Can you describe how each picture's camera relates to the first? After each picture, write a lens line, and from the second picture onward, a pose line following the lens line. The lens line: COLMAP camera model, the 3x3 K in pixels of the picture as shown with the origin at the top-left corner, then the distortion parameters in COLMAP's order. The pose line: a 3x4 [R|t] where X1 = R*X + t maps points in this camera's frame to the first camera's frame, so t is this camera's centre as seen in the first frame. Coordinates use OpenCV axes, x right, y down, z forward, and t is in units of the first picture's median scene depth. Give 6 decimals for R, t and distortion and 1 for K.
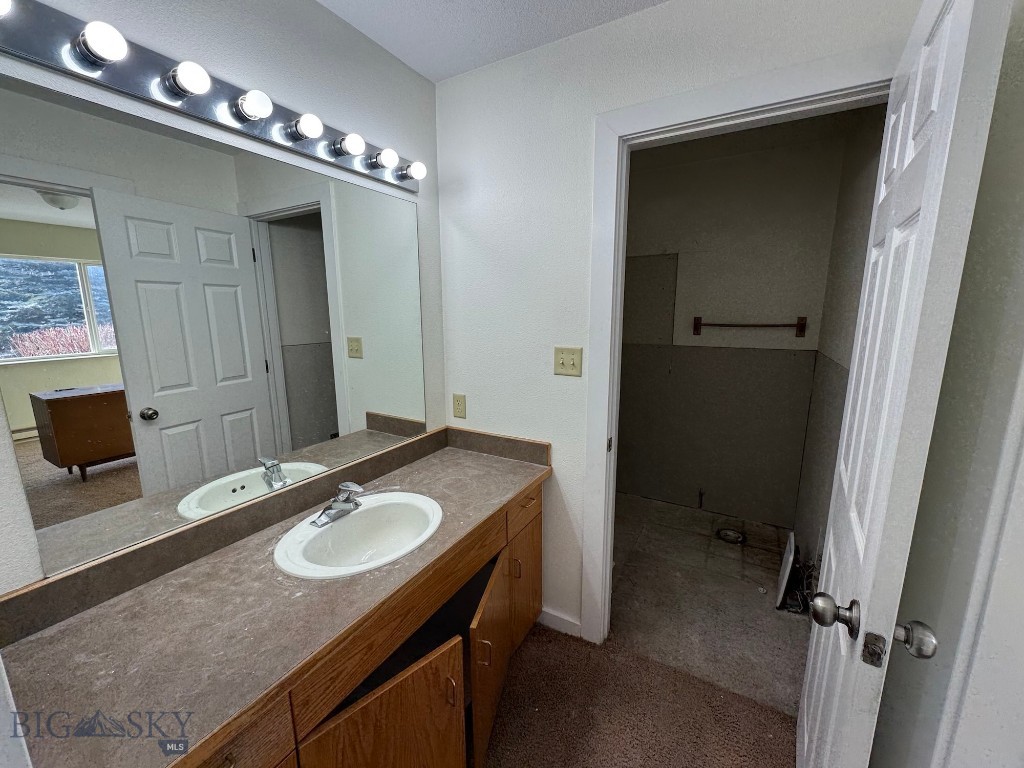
lens RADIAL K [[408.5, 0, 512.4], [0, 408.5, 386.6], [0, 0, 1]] dist [0.000831, 0.000018]
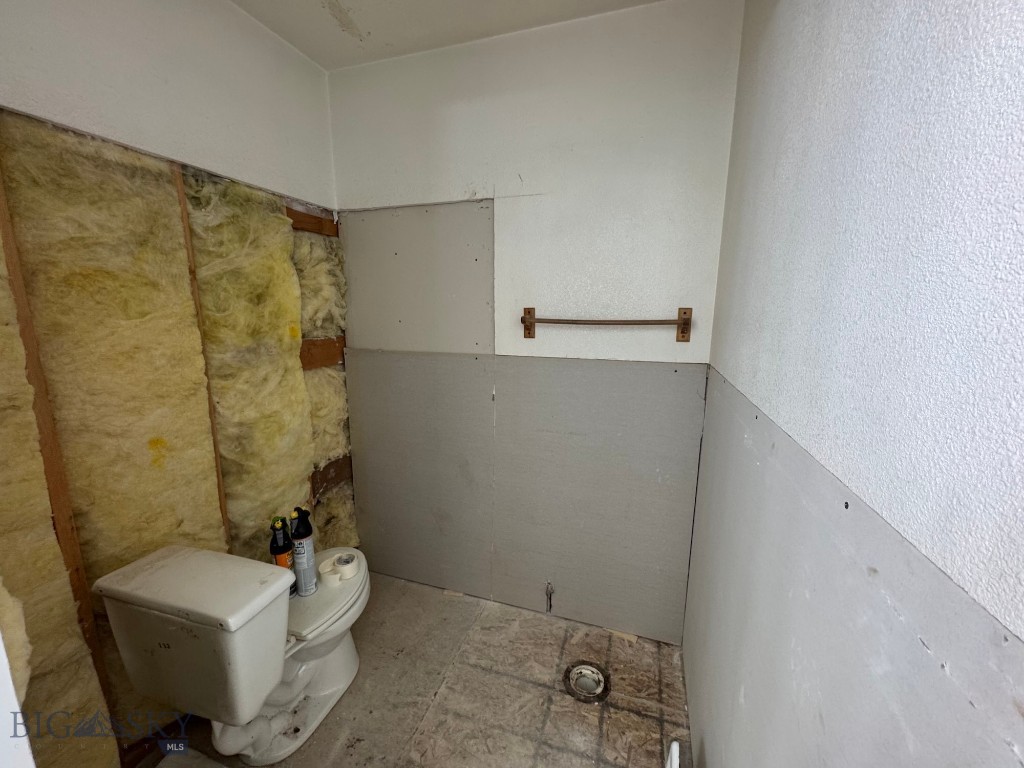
lens RADIAL K [[408.5, 0, 512.4], [0, 408.5, 386.6], [0, 0, 1]] dist [0.000831, 0.000018]
pose [[0.979828, -0.030860, 0.197445, 0.336822], [0.029224, 0.999510, 0.011192, -0.069087], [-0.197693, -0.005196, 0.980250, 0.459940]]
